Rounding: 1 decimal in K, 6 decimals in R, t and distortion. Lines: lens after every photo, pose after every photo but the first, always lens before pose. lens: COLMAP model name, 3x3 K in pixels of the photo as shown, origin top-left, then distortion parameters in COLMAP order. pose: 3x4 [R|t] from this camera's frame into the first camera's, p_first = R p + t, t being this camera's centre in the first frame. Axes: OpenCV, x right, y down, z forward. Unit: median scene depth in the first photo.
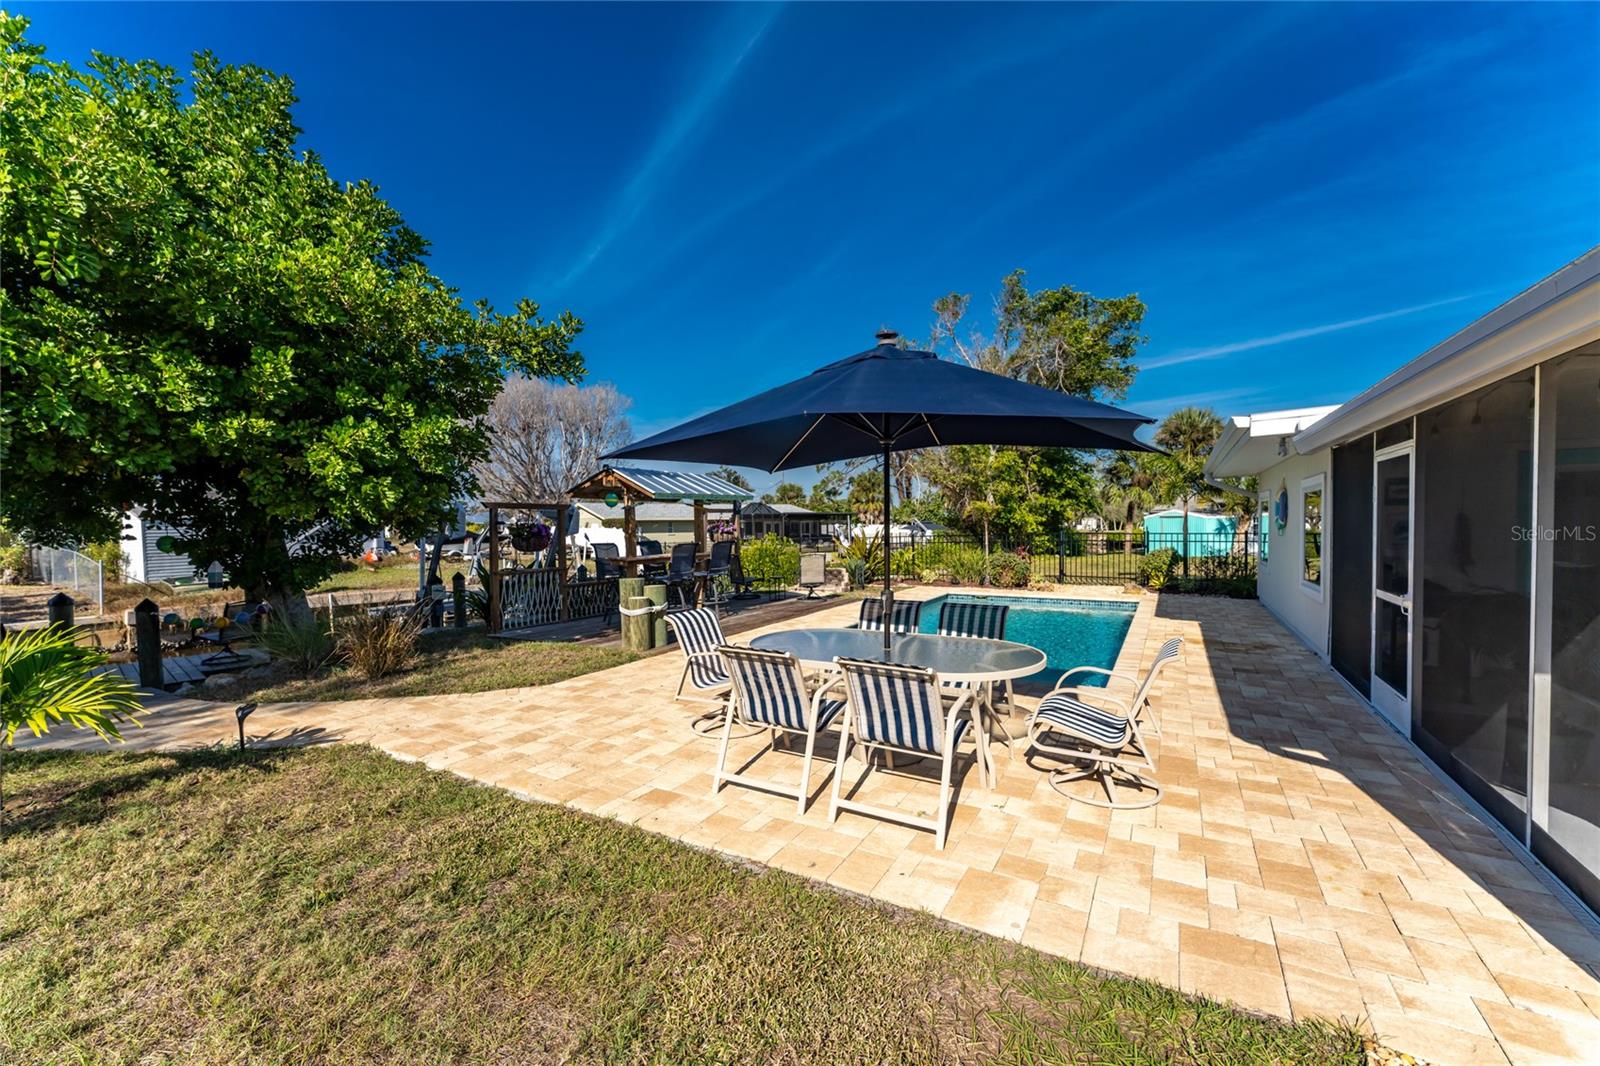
lens RADIAL K [[651.5, 0, 801.5], [0, 651.5, 539.1], [0, 0, 1]] dist [0.001933, 0.000227]
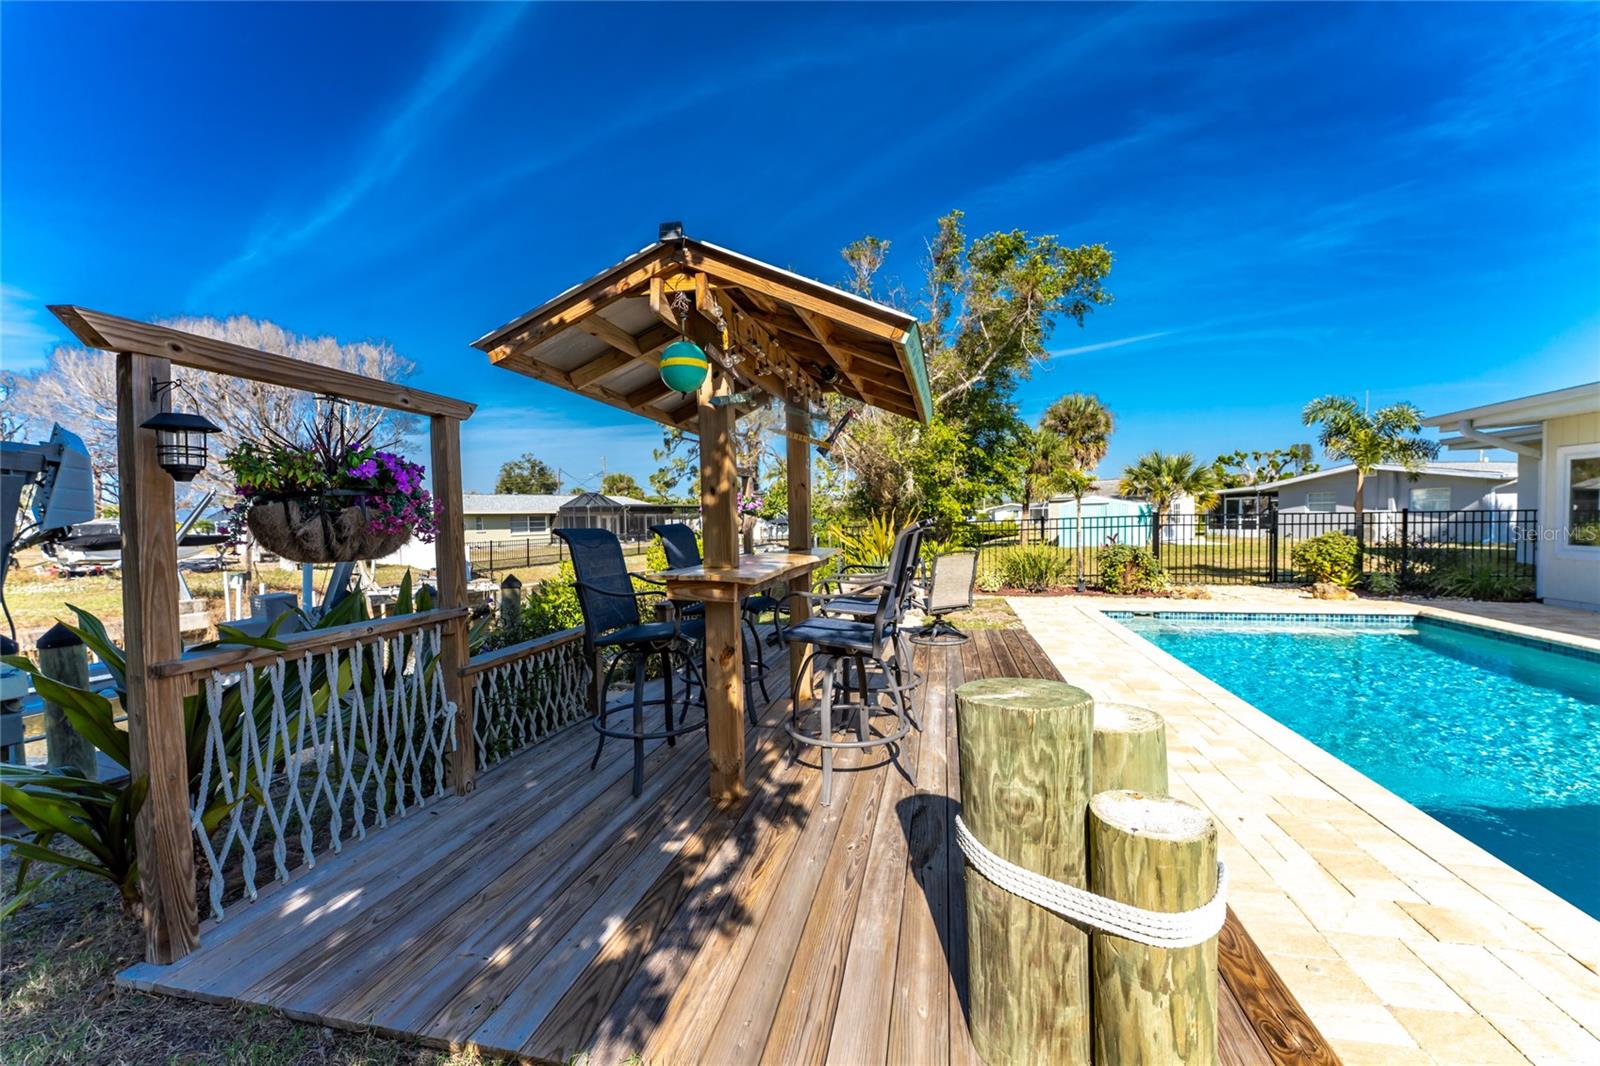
lens RADIAL K [[651.5, 0, 801.5], [0, 651.5, 539.1], [0, 0, 1]] dist [0.001933, 0.000227]
pose [[0.955072, -0.016382, 0.295920, -0.088903], [0.015438, 0.999866, 0.005527, 0.003609], [-0.295971, -0.000710, 0.955197, 0.196027]]
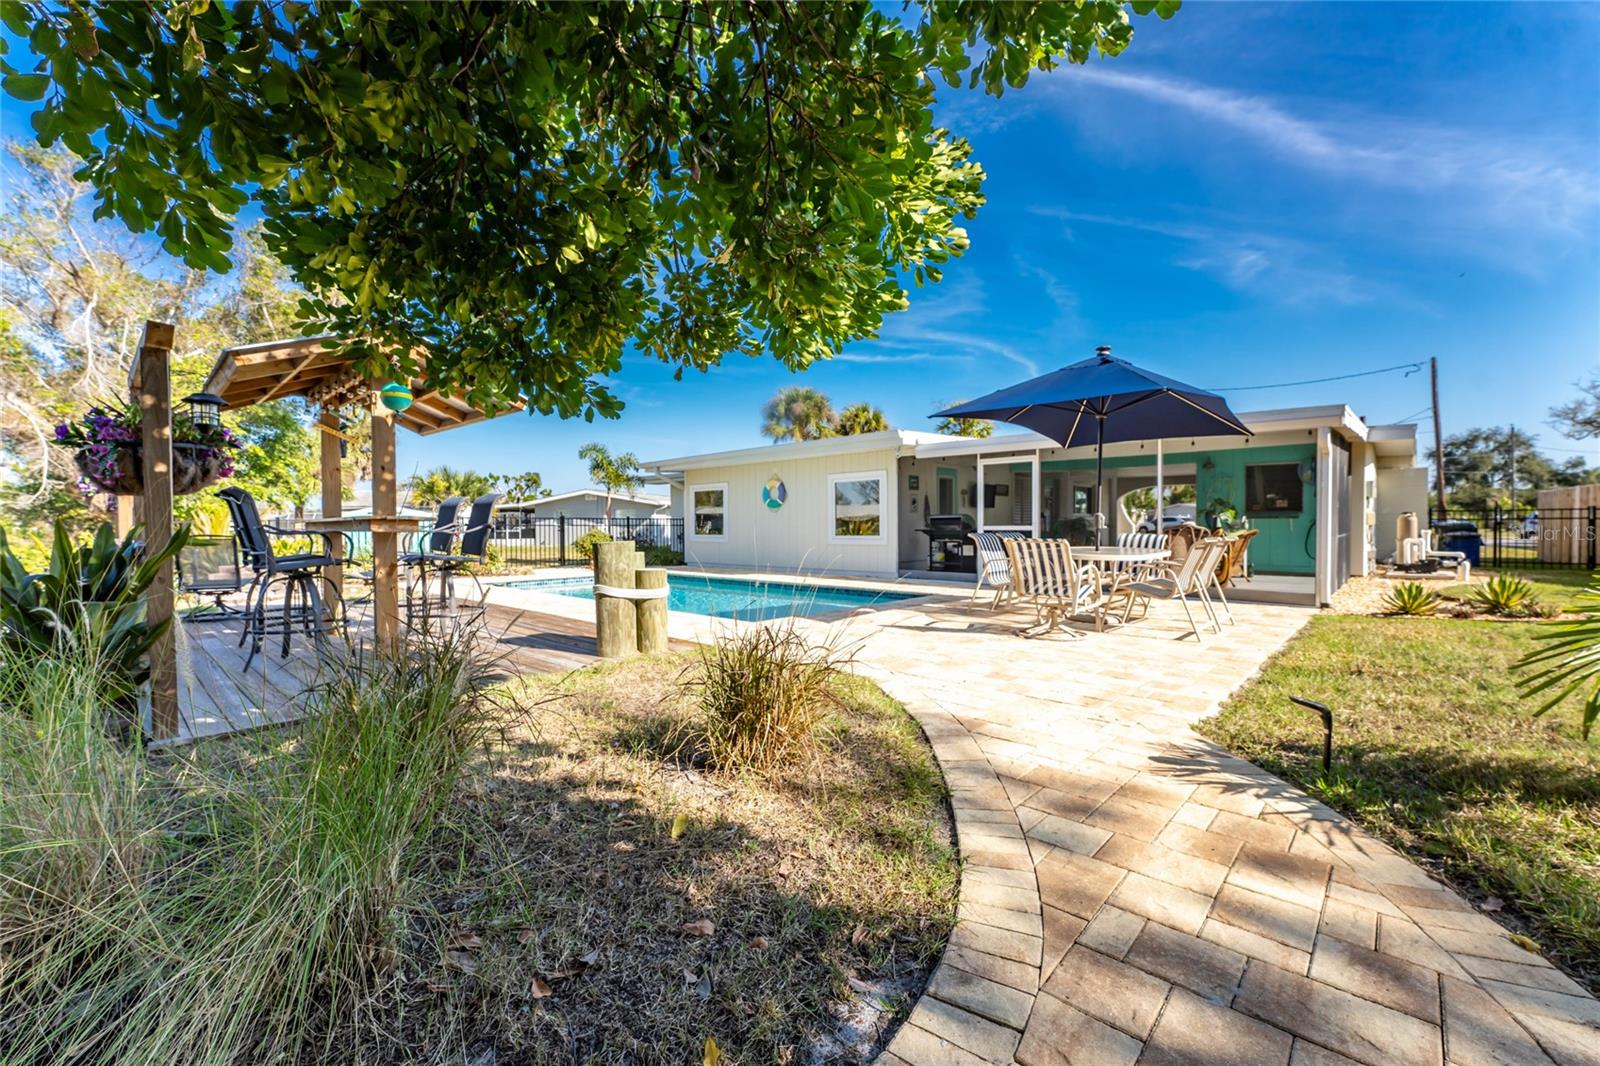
lens RADIAL K [[651.5, 0, 801.5], [0, 651.5, 539.1], [0, 0, 1]] dist [0.001933, 0.000227]
pose [[0.221271, -0.009852, 0.975163, -0.195005], [0.028331, 0.999592, 0.003671, 0.015274], [-0.974801, 0.026815, 0.221460, 0.161361]]
